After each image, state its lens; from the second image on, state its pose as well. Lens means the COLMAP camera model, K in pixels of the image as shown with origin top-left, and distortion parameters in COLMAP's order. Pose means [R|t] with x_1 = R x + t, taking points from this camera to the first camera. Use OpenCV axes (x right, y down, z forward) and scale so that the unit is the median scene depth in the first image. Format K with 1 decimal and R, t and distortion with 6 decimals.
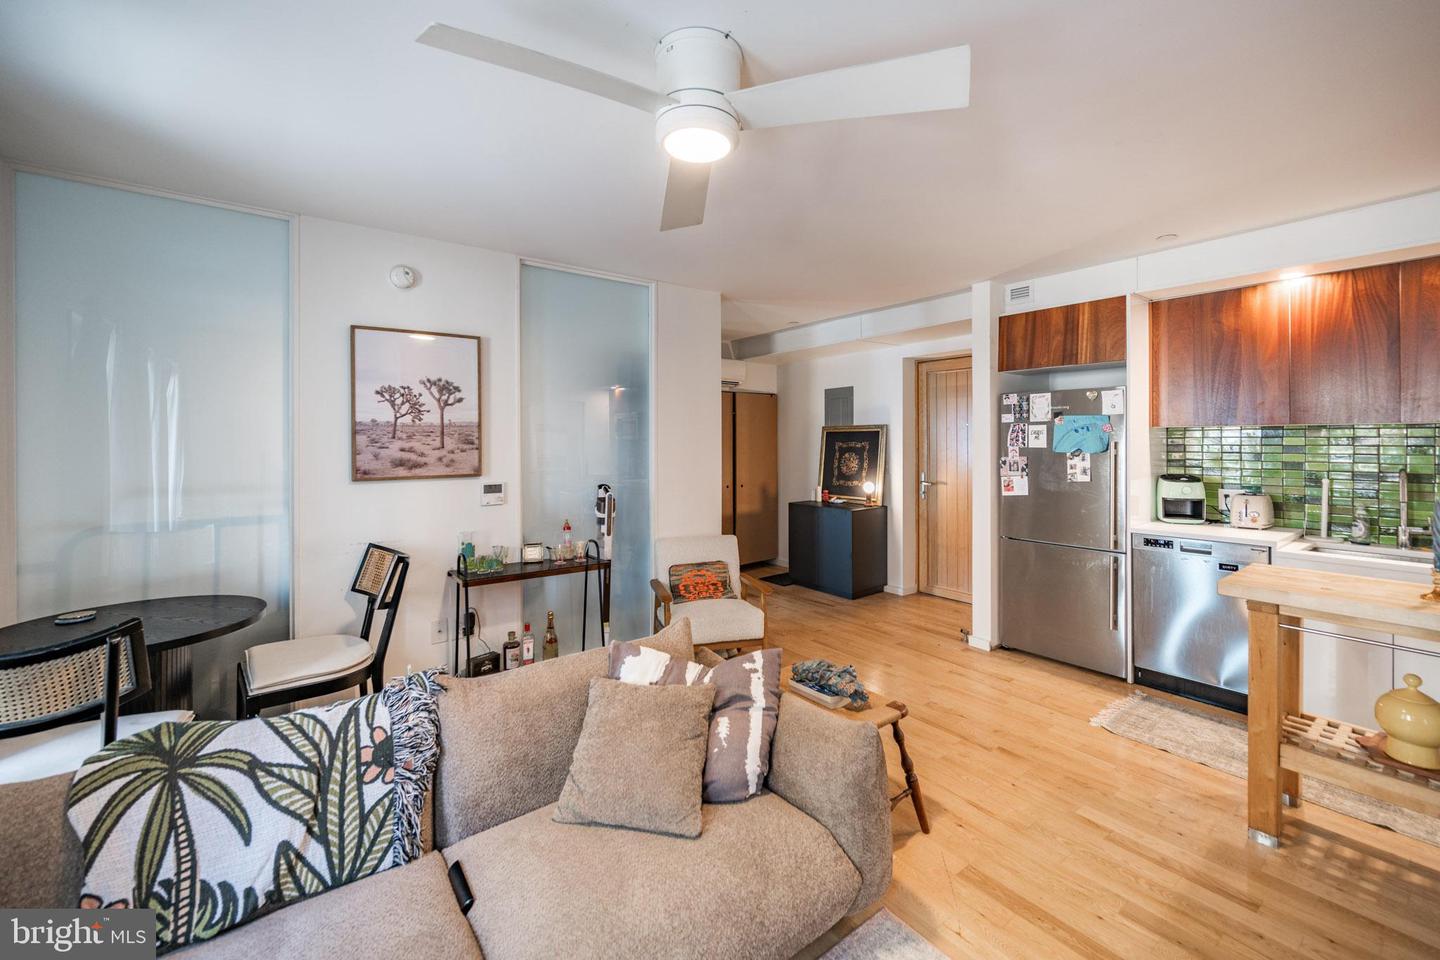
lens RADIAL K [[583.2, 0, 738.5], [0, 583.2, 447.4], [0, 0, 1]] dist [-0.006957, -0.000459]
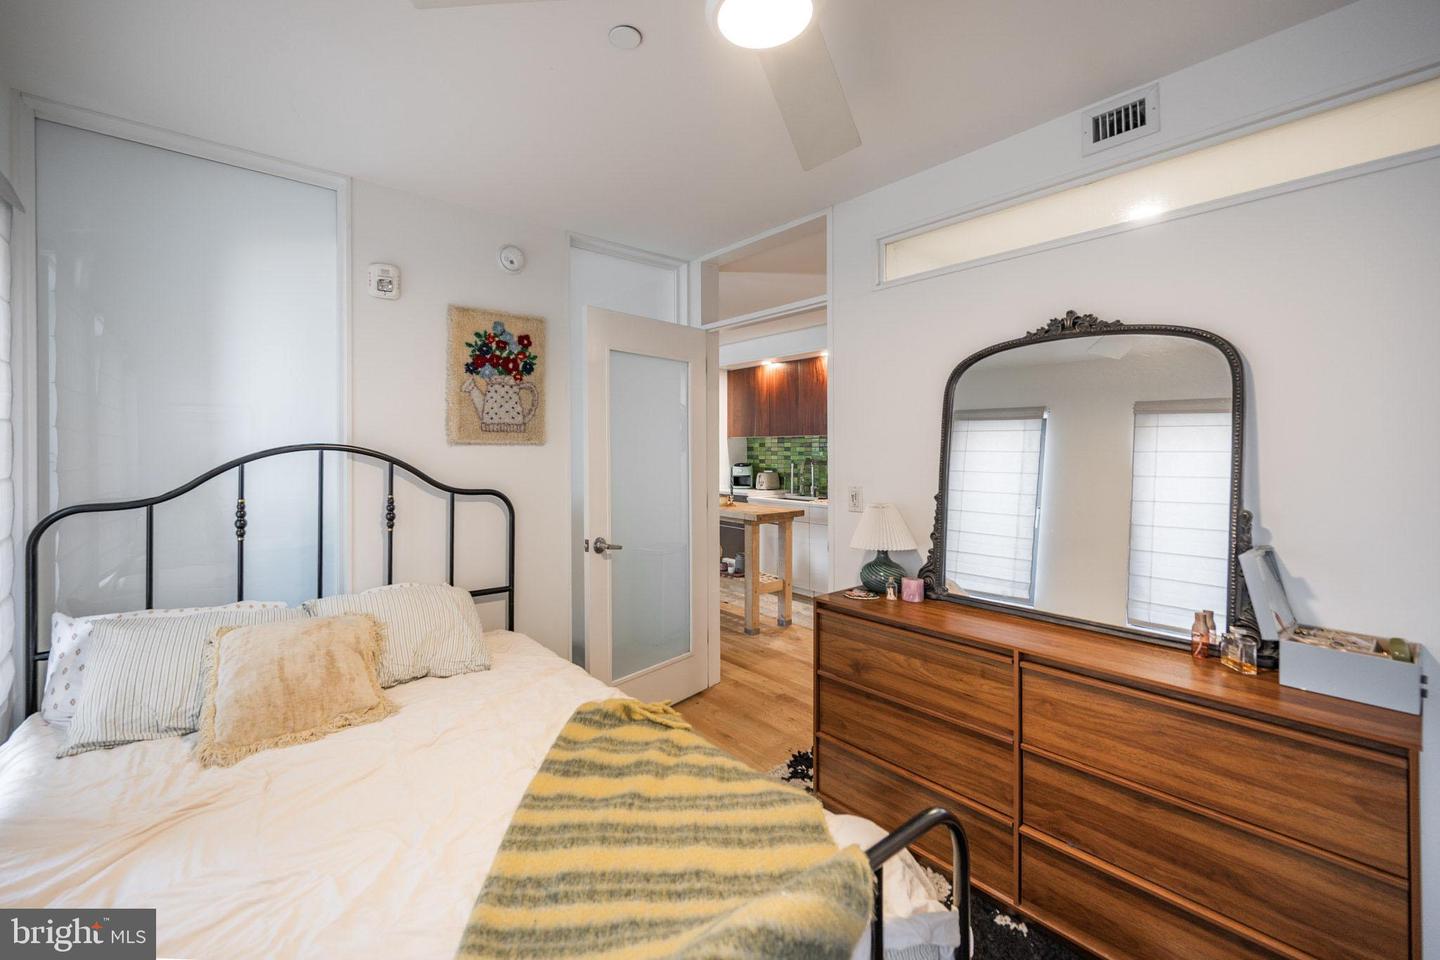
lens RADIAL K [[583.2, 0, 645.2], [0, 583.2, 448.3], [0, 0, 1]] dist [-0.006957, -0.000459]
pose [[0.999711, -0.003790, -0.023760, 0.564114], [0.003629, 0.999970, -0.006808, 0.013537], [0.023785, 0.006720, 0.999695, -1.013950]]
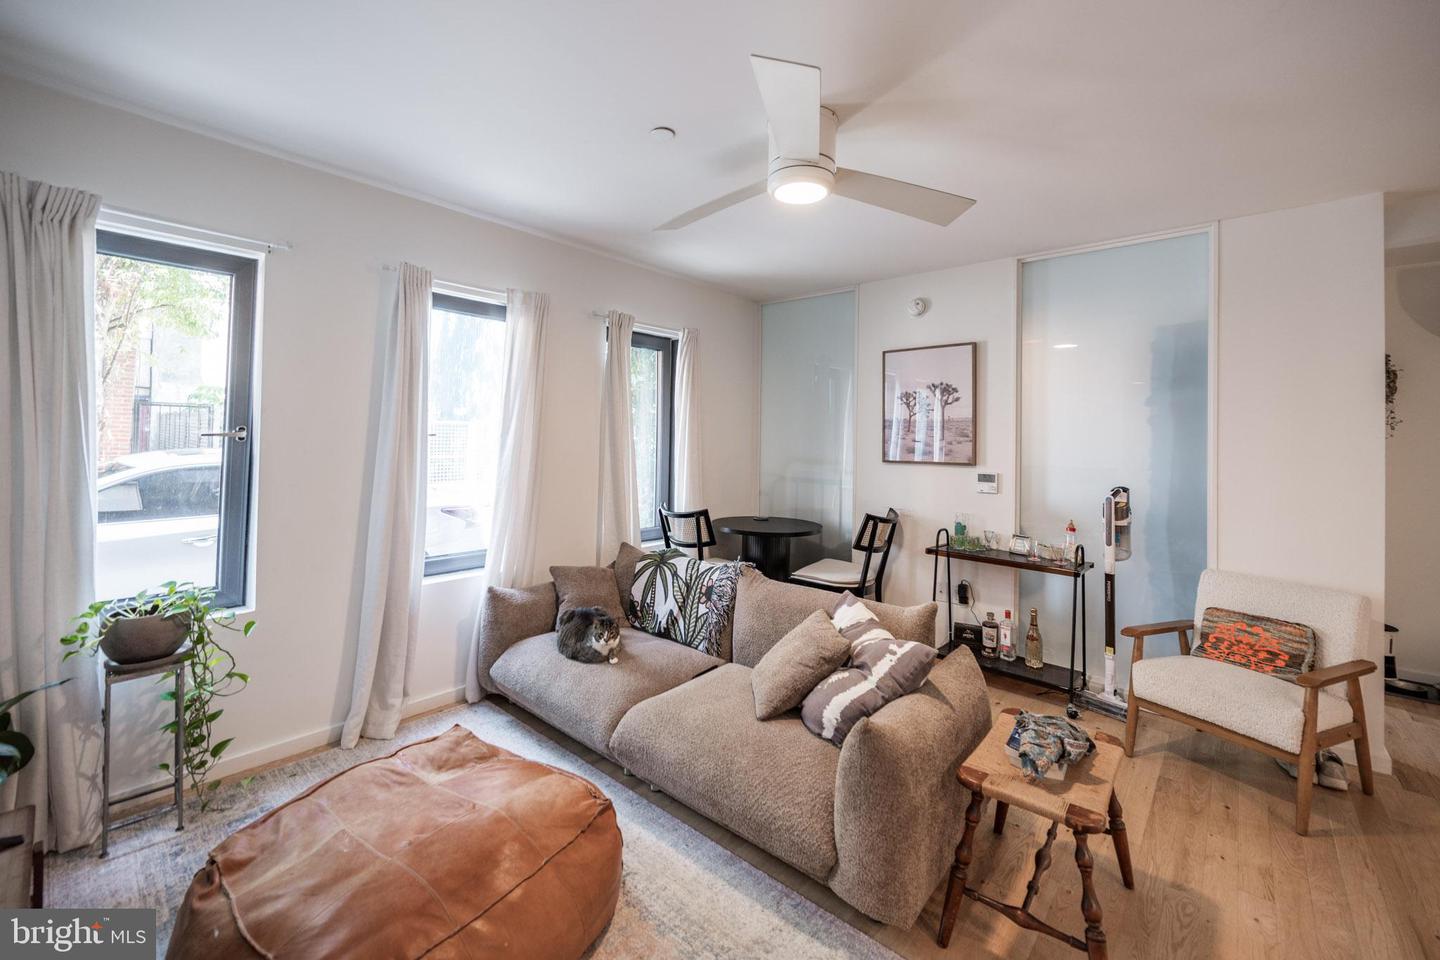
lens RADIAL K [[583.2, 0, 696.2], [0, 583.2, 435.2], [0, 0, 1]] dist [-0.006957, -0.000459]
pose [[0.170734, 0.001768, -0.985316, 0.577684], [-0.026125, 0.999655, -0.002733, 0.007895], [0.984971, 0.026208, 0.170721, 0.282644]]
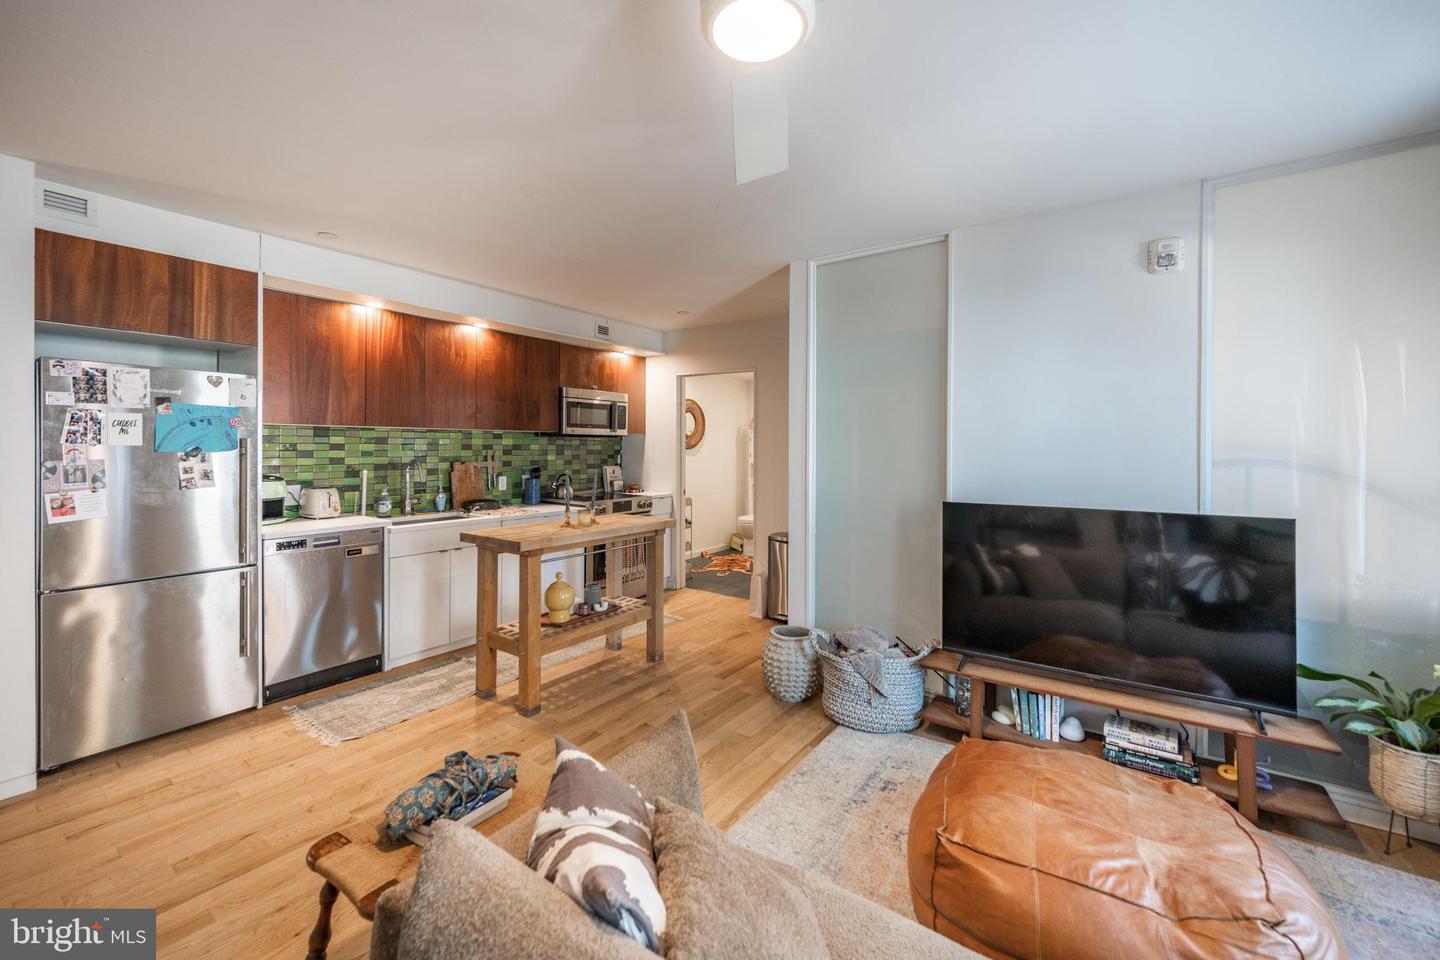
lens RADIAL K [[583.2, 0, 705.1], [0, 583.2, 446.9], [0, 0, 1]] dist [-0.006957, -0.000459]
pose [[-0.284980, -0.005601, 0.958517, -0.416406], [-0.003385, 0.999983, 0.004837, -0.004831], [-0.958527, -0.001866, -0.284994, 0.658856]]
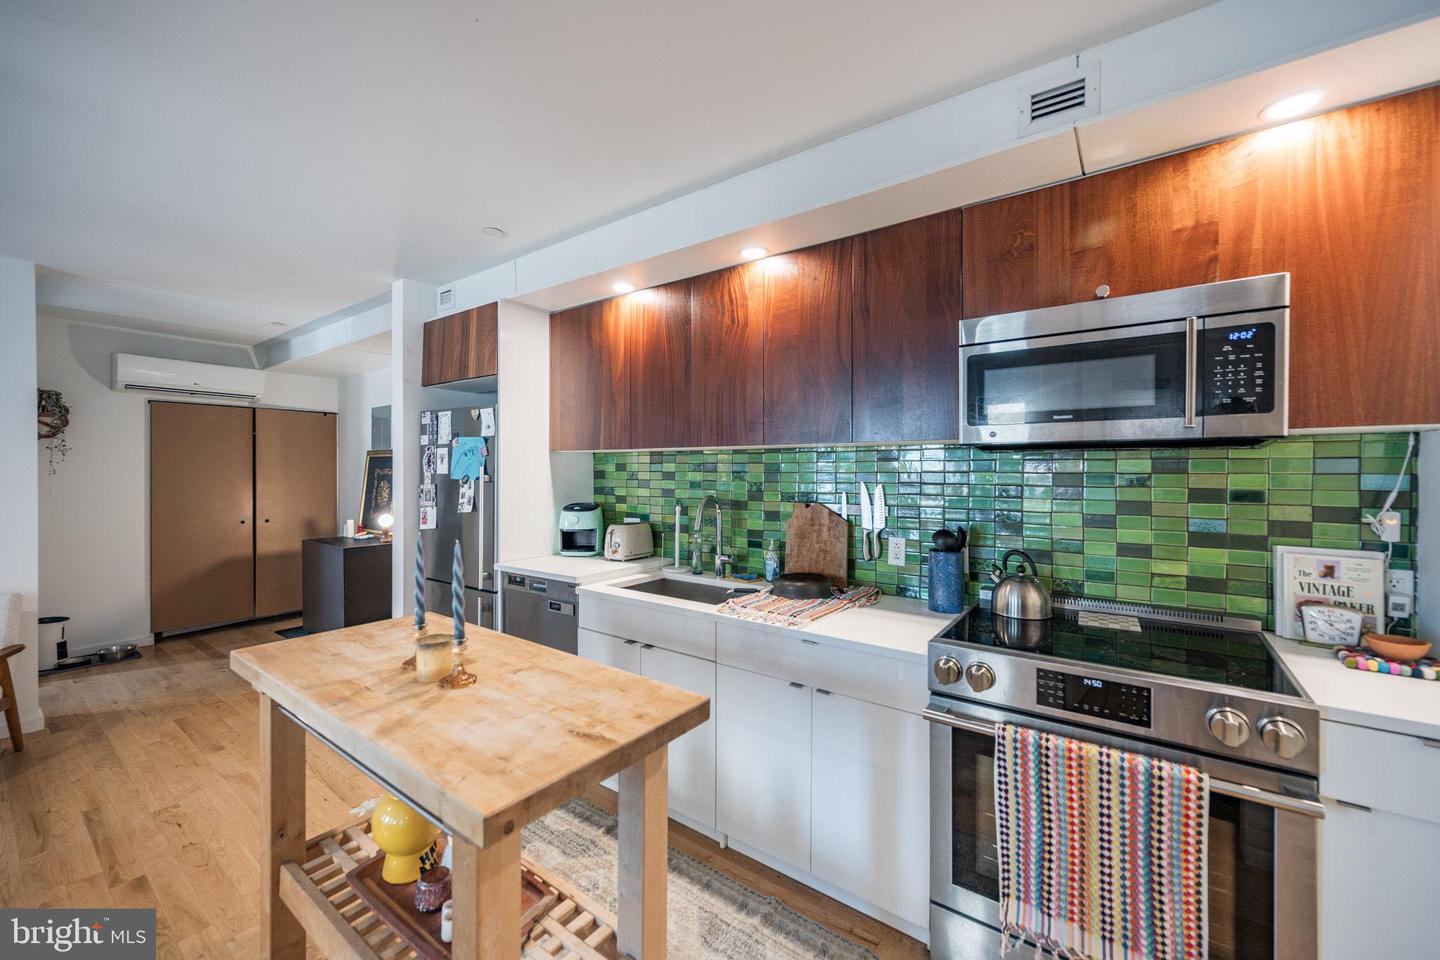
lens RADIAL K [[583.2, 0, 725.1], [0, 583.2, 470.3], [0, 0, 1]] dist [-0.006957, -0.000459]
pose [[0.959223, 0.001169, 0.282649, 0.825647], [0.000365, 0.999986, -0.005372, -0.000091], [-0.282651, 0.005256, 0.959208, 0.061561]]
